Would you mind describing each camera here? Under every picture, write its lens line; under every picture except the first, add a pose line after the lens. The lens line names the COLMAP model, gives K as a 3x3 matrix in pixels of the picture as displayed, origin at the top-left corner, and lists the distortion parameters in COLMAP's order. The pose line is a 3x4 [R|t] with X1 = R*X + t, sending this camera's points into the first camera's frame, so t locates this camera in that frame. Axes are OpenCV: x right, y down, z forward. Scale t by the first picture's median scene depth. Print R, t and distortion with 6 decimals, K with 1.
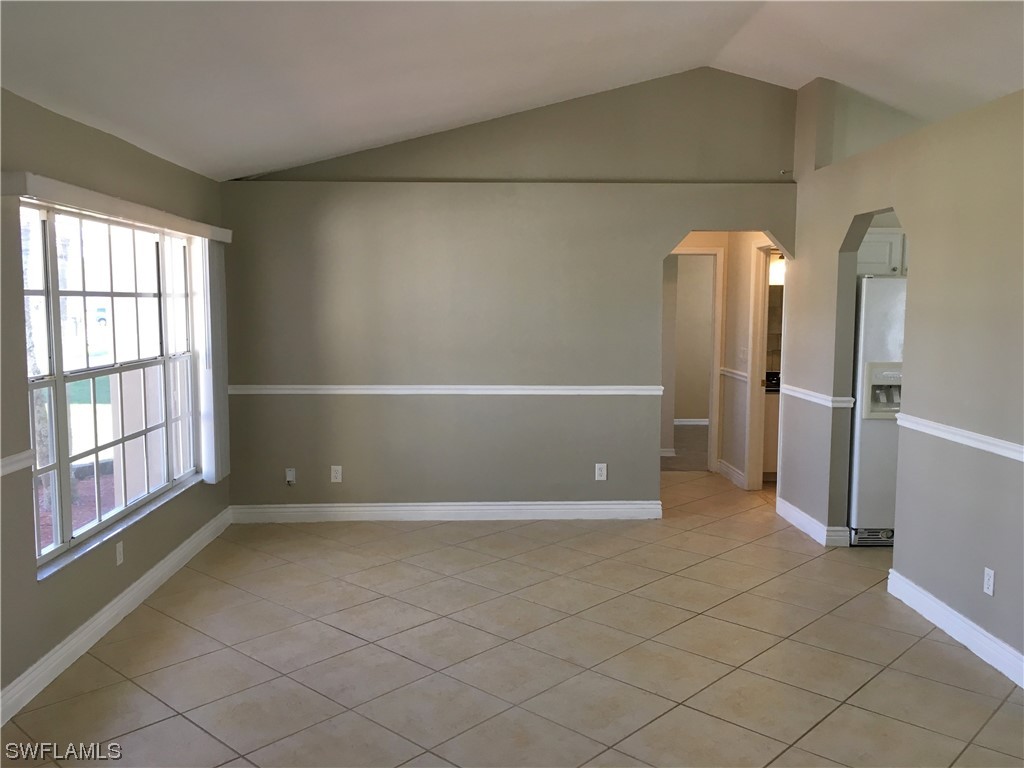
lens RADIAL K [[876.0, 0, 512.0], [0, 876.0, 384.0], [0, 0, 1]] dist [0.041862, -0.008731]
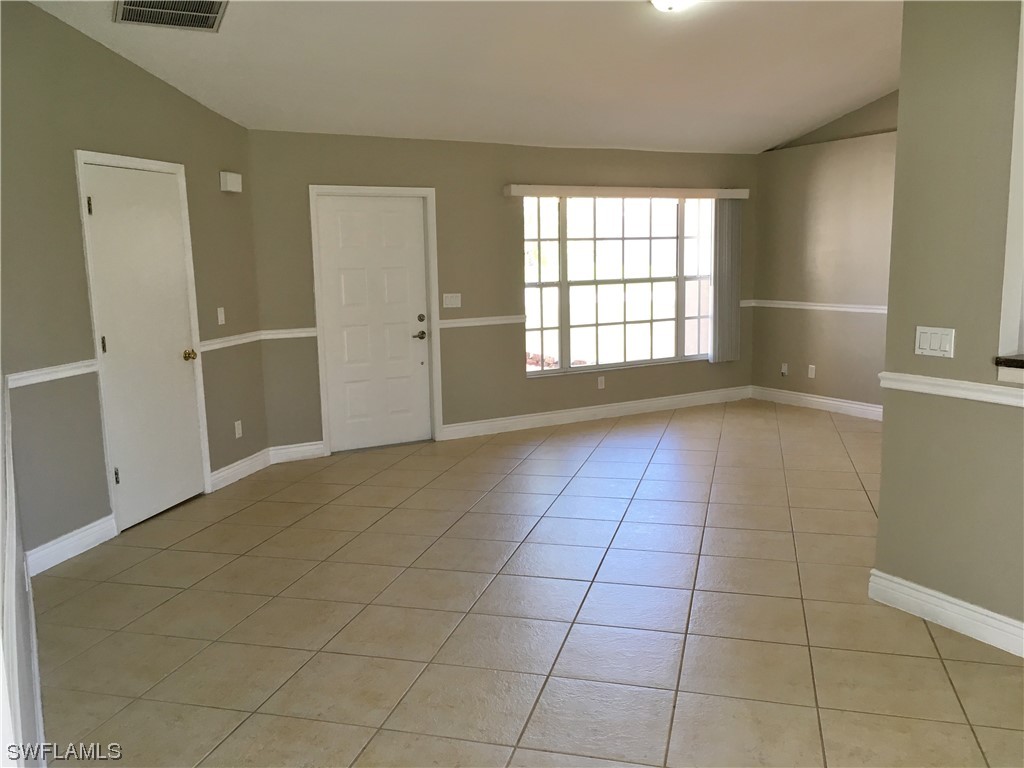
lens RADIAL K [[876.0, 0, 512.0], [0, 876.0, 384.0], [0, 0, 1]] dist [0.041862, -0.008731]
pose [[0.459539, 0.122264, -0.879702, 0.815234], [-0.060881, 0.992486, 0.106136, 0.010430], [0.886069, 0.004783, 0.463529, 0.002669]]
